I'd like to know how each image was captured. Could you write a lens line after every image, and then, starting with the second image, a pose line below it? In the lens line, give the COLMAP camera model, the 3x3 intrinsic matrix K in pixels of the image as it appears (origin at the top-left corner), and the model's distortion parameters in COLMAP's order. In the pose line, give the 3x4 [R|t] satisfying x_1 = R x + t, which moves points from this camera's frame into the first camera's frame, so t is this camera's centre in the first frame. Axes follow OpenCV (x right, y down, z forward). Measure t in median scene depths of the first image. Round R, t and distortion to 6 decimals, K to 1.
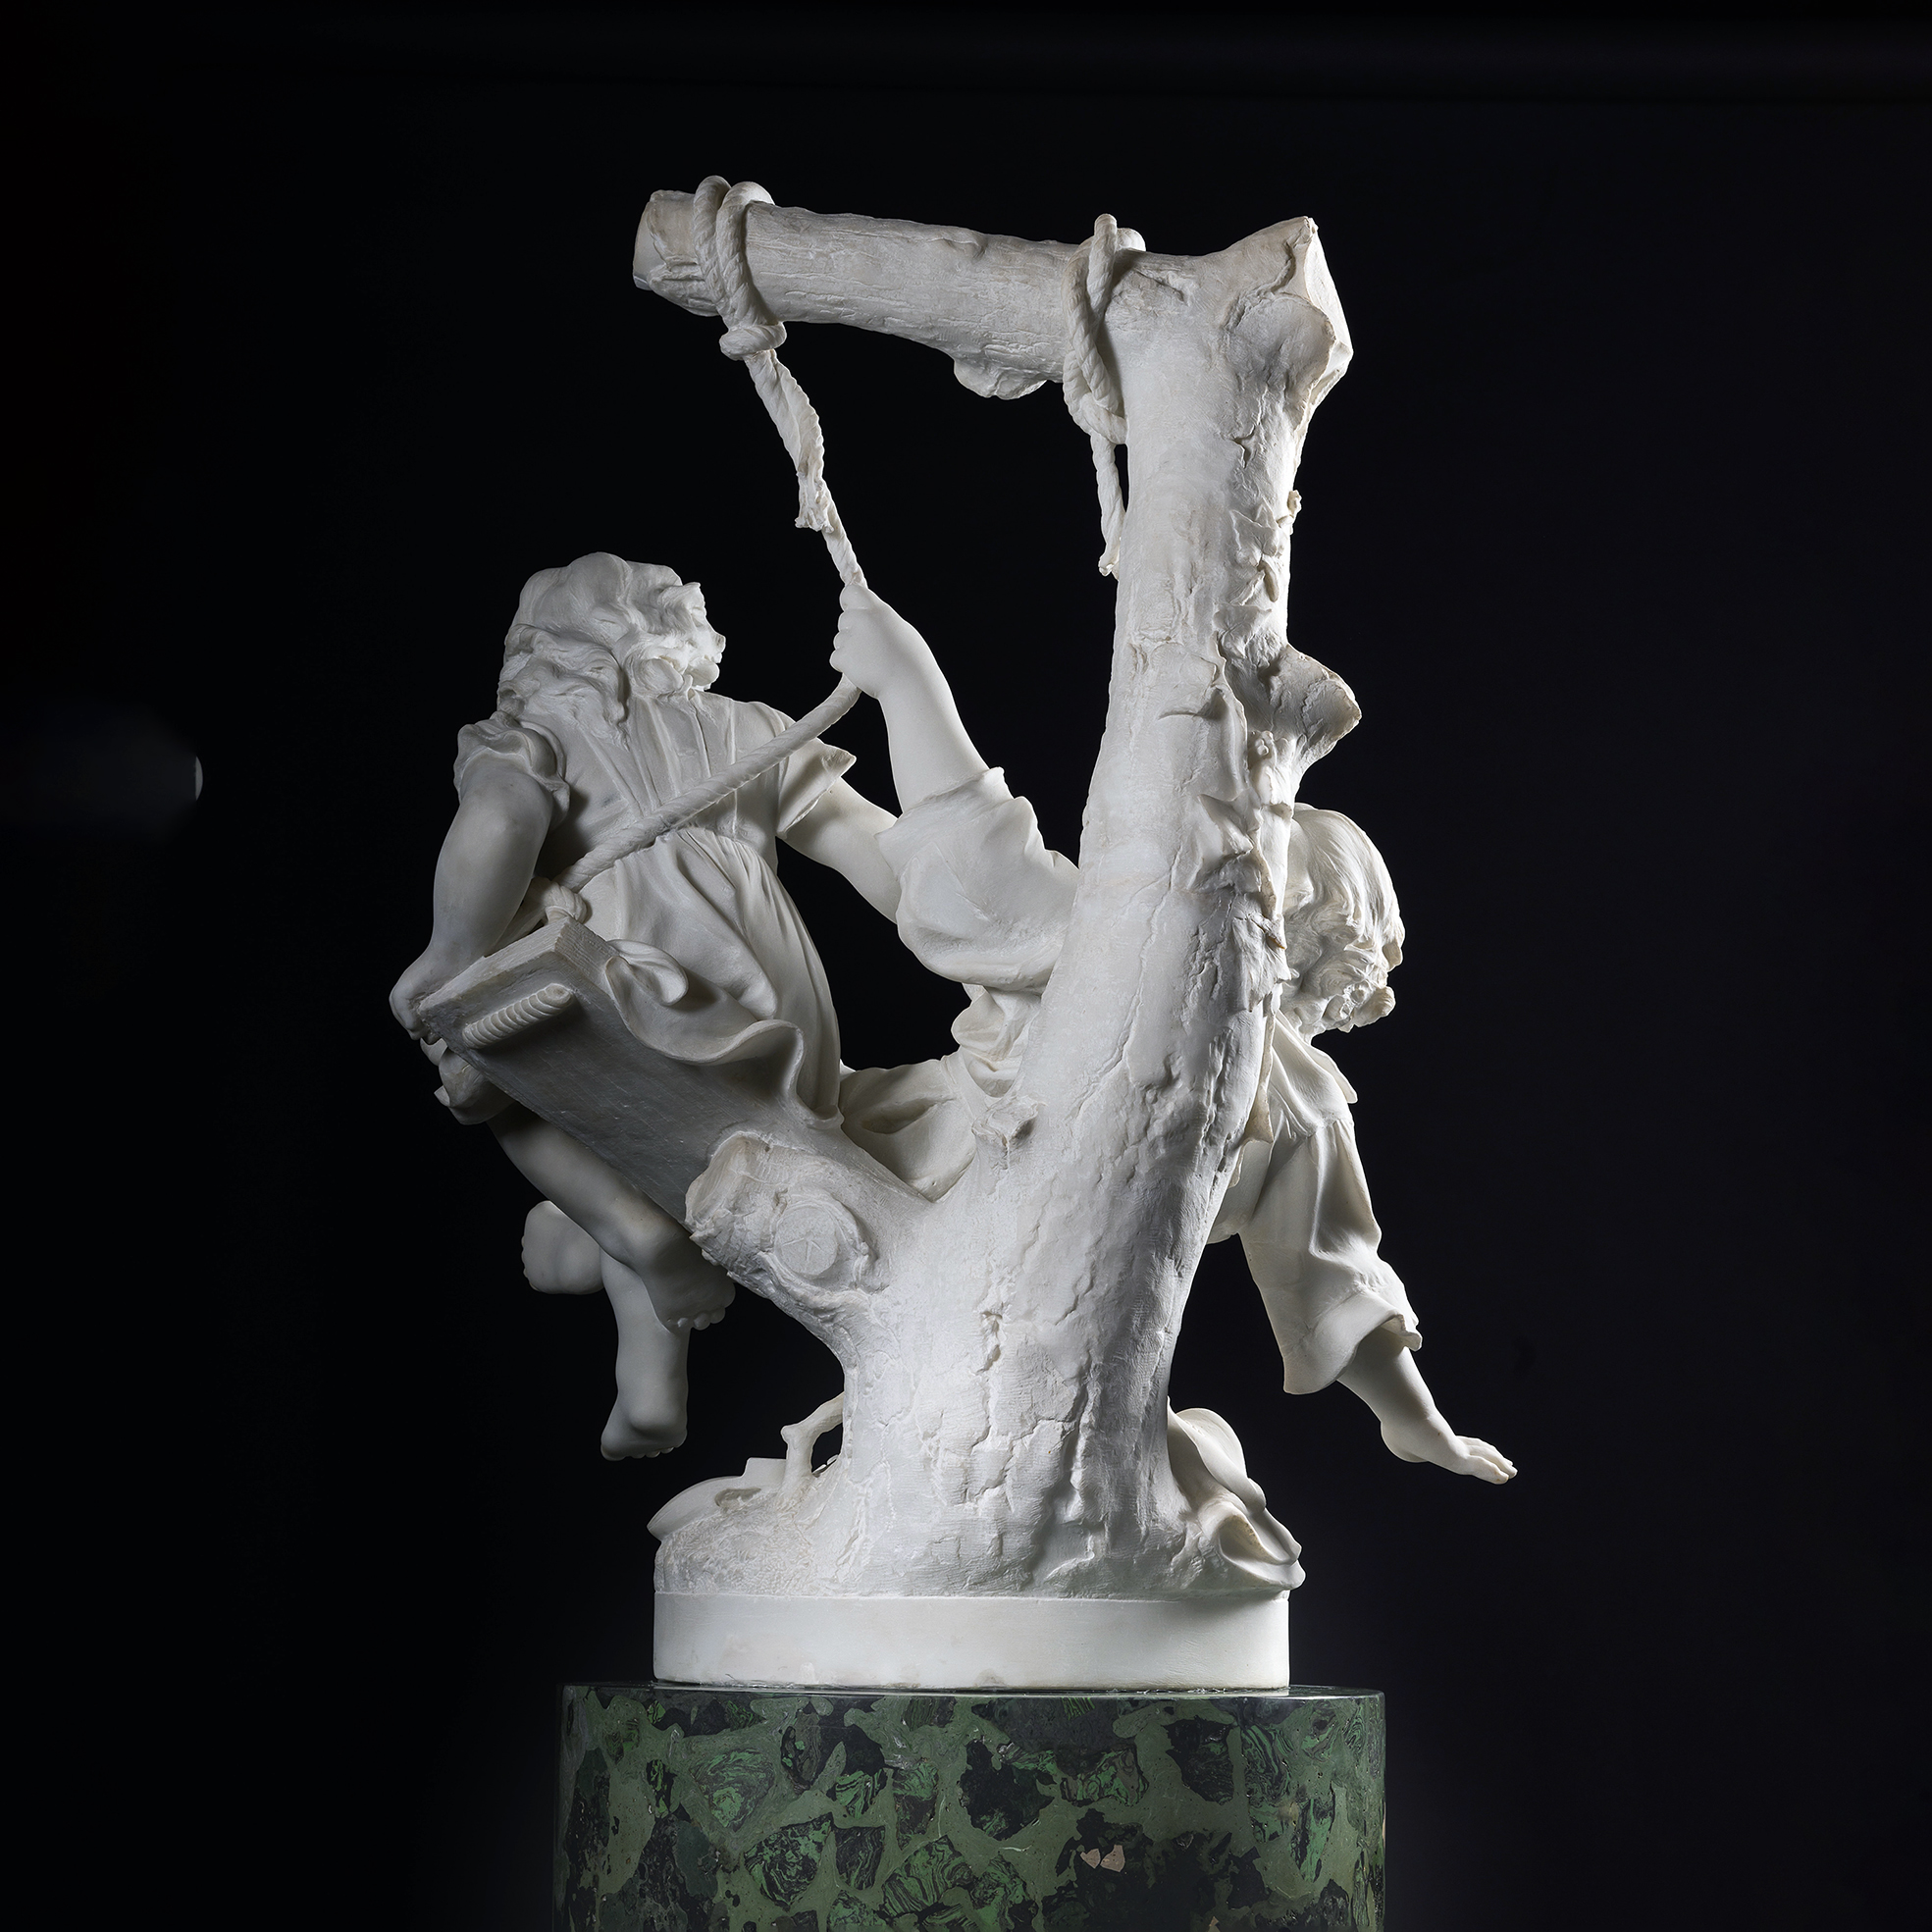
lens RADIAL K [[7280.5, 0, 966.0], [0, 7280.5, 966.0], [0, 0, 1]] dist [0.095065, -1.865826]
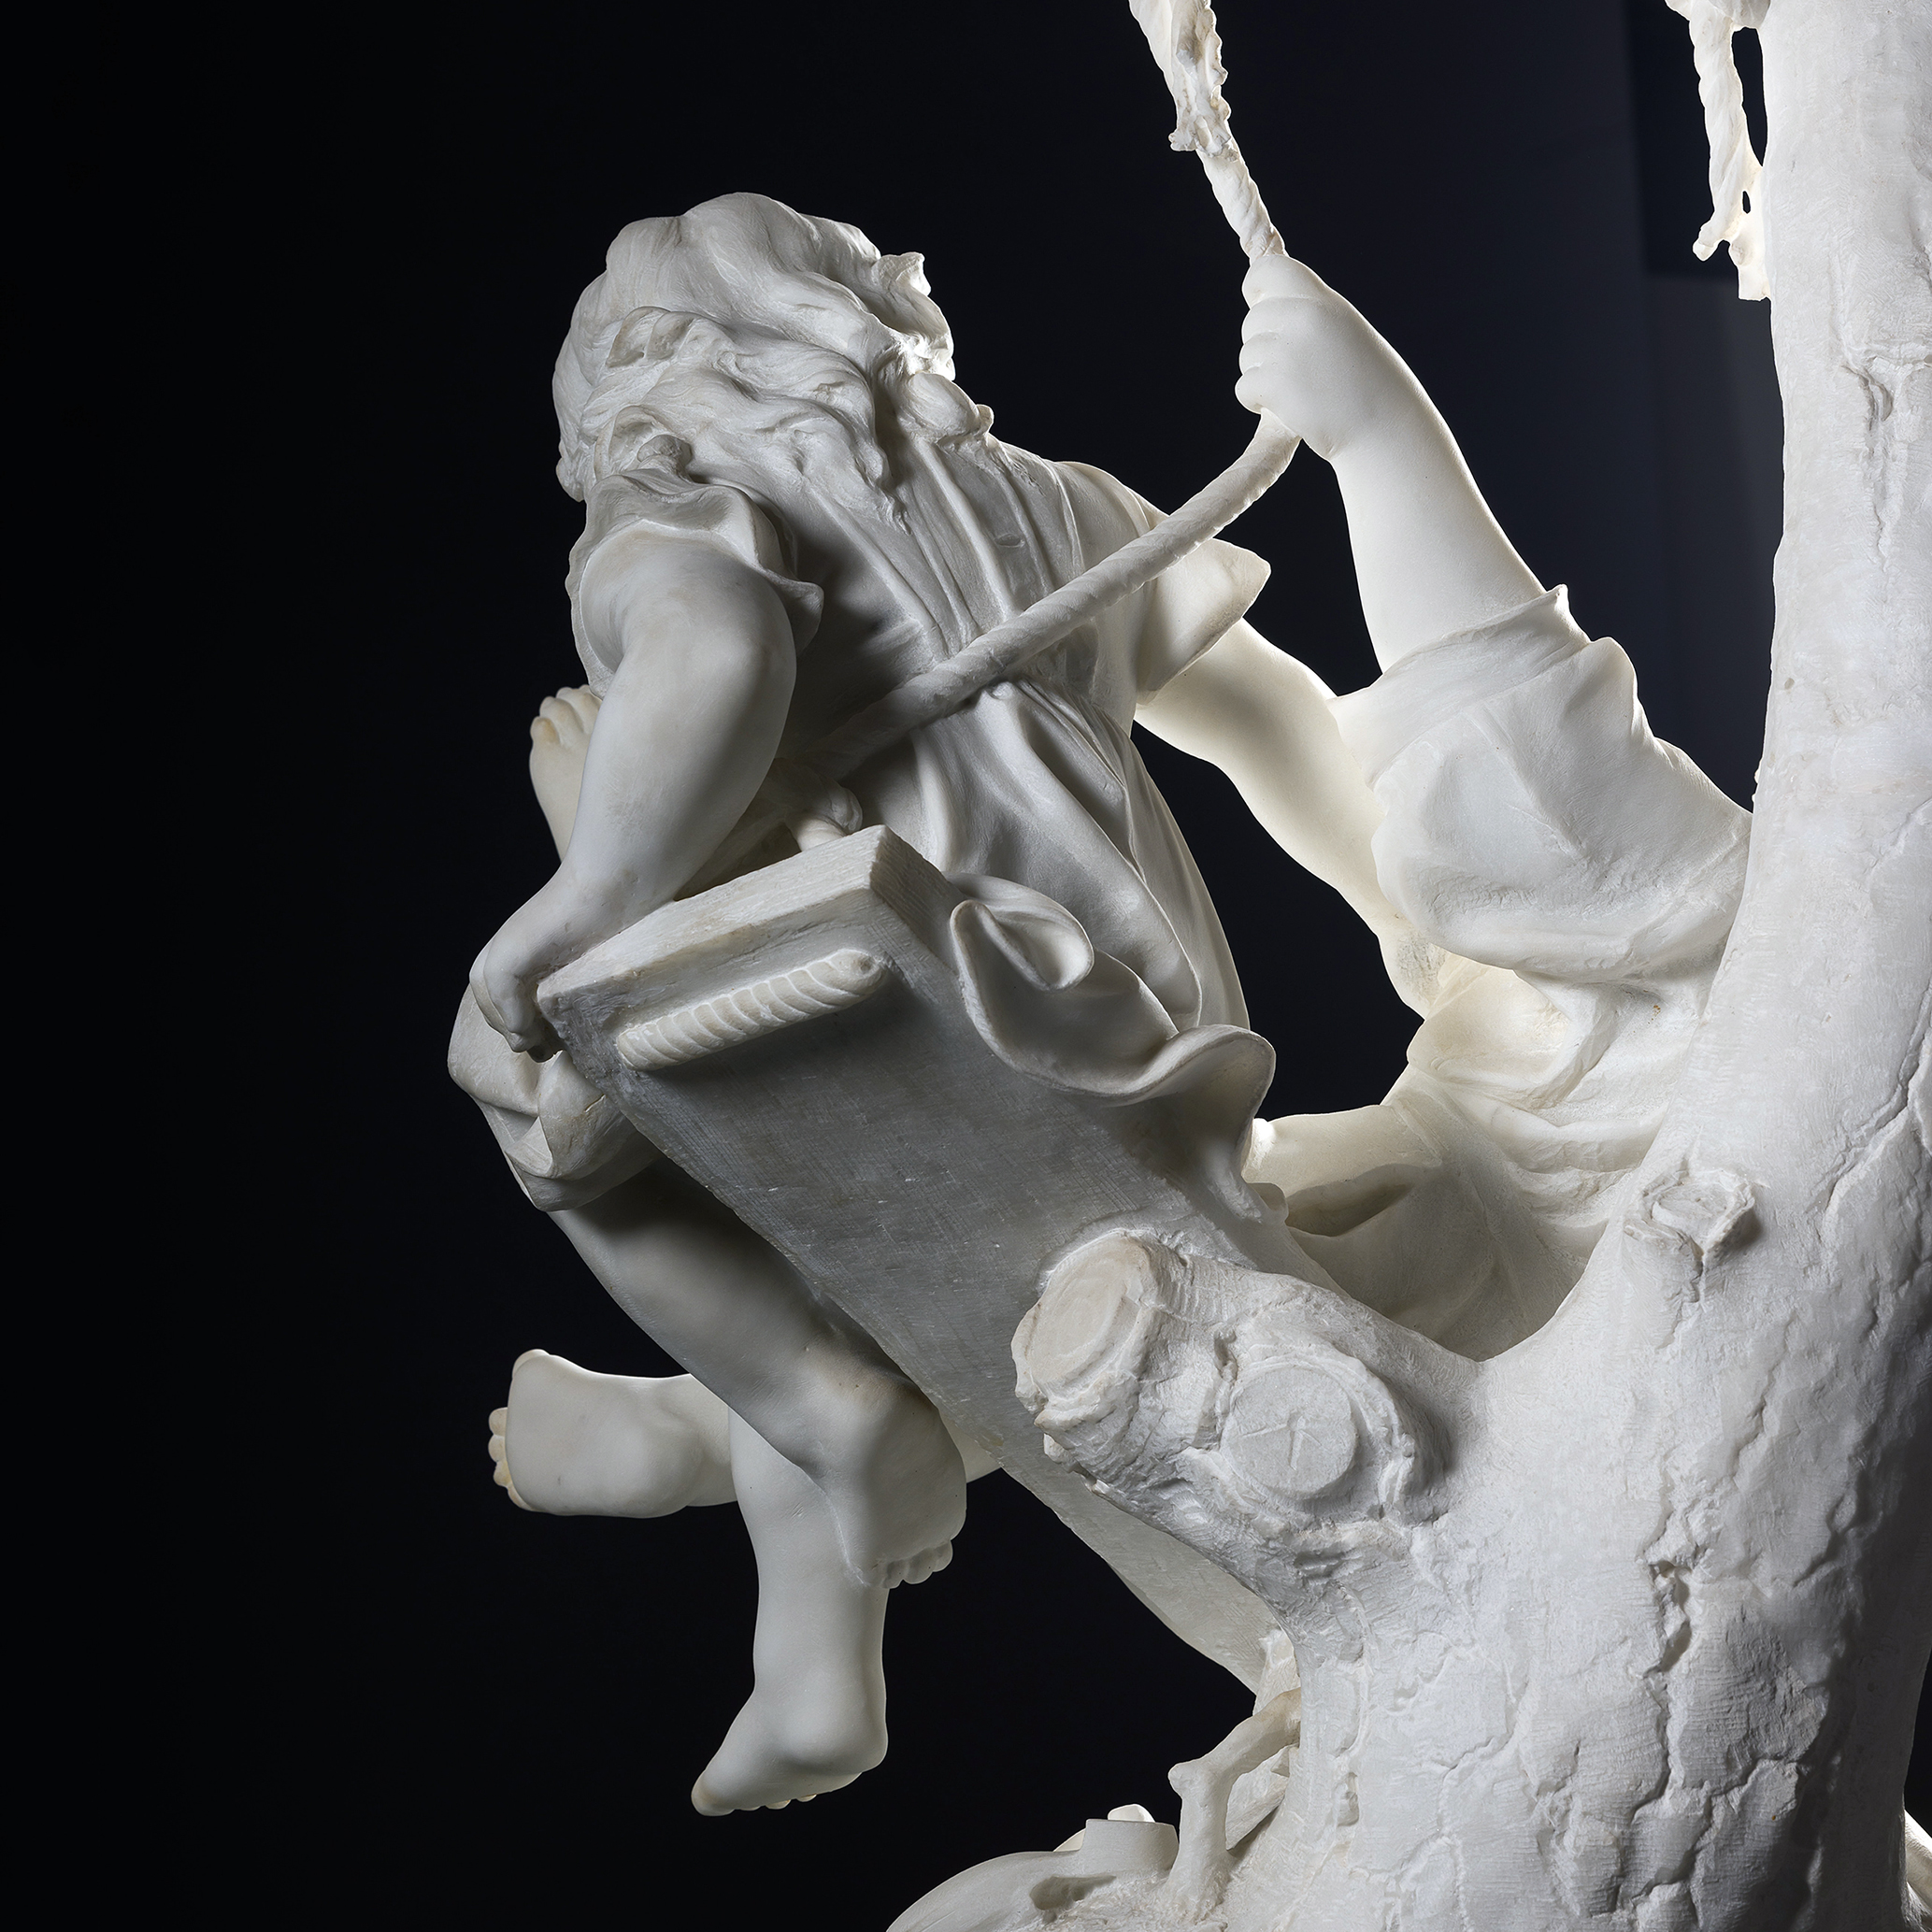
lens RADIAL K [[7280.5, 0, 966.0], [0, 7280.5, 966.0], [0, 0, 1]] dist [0.095065, -1.865826]
pose [[0.959685, 0.022431, 0.280182, -0.199883], [-0.016860, 0.999610, -0.022280, 0.015542], [-0.280573, 0.016658, 0.959688, 0.481221]]
